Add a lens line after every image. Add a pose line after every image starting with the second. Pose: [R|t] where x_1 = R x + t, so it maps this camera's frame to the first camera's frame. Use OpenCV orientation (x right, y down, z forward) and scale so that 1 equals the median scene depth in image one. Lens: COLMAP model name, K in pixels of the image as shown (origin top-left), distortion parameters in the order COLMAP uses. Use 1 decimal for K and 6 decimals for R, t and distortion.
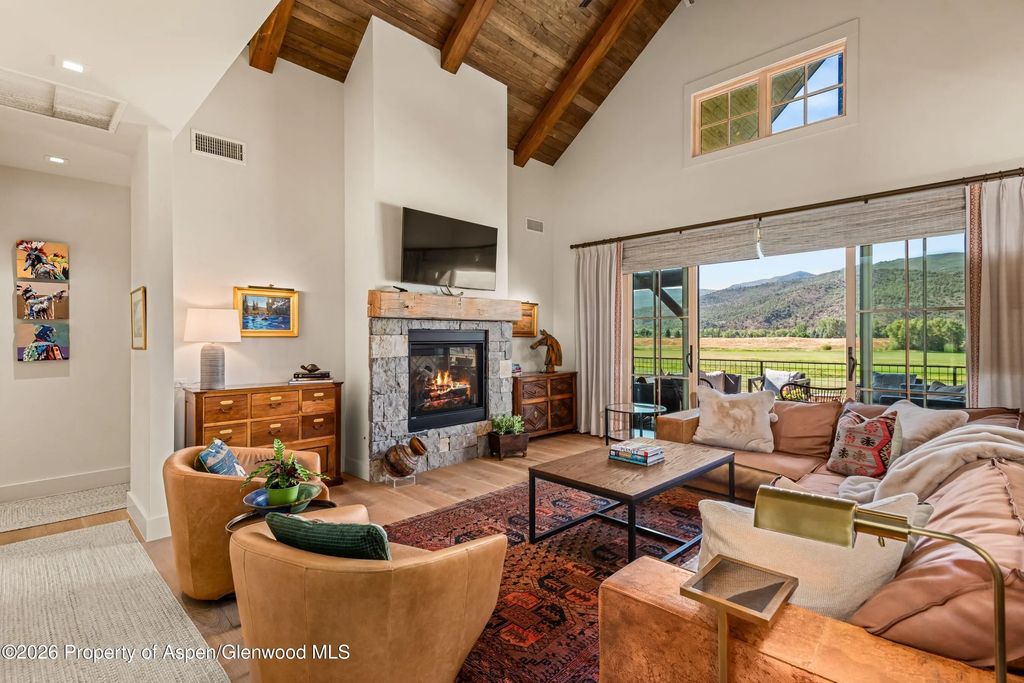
lens RADIAL K [[475.7, 0, 513.7], [0, 475.7, 335.6], [0, 0, 1]] dist [0.004581, -0.000299]
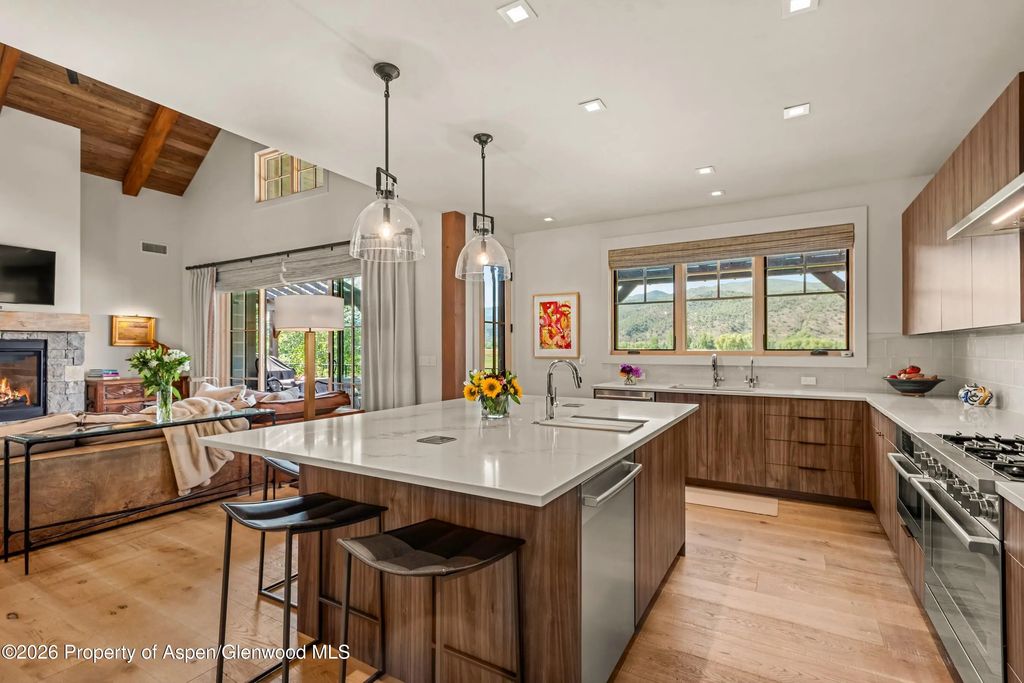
lens RADIAL K [[475.7, 0, 509.5], [0, 475.7, 345.9], [0, 0, 1]] dist [0.004581, -0.000299]
pose [[0.974152, 0.001084, 0.225889, 0.745237], [-0.000358, 0.999995, -0.003254, 0.006586], [-0.225892, 0.003089, 0.974147, -0.368262]]
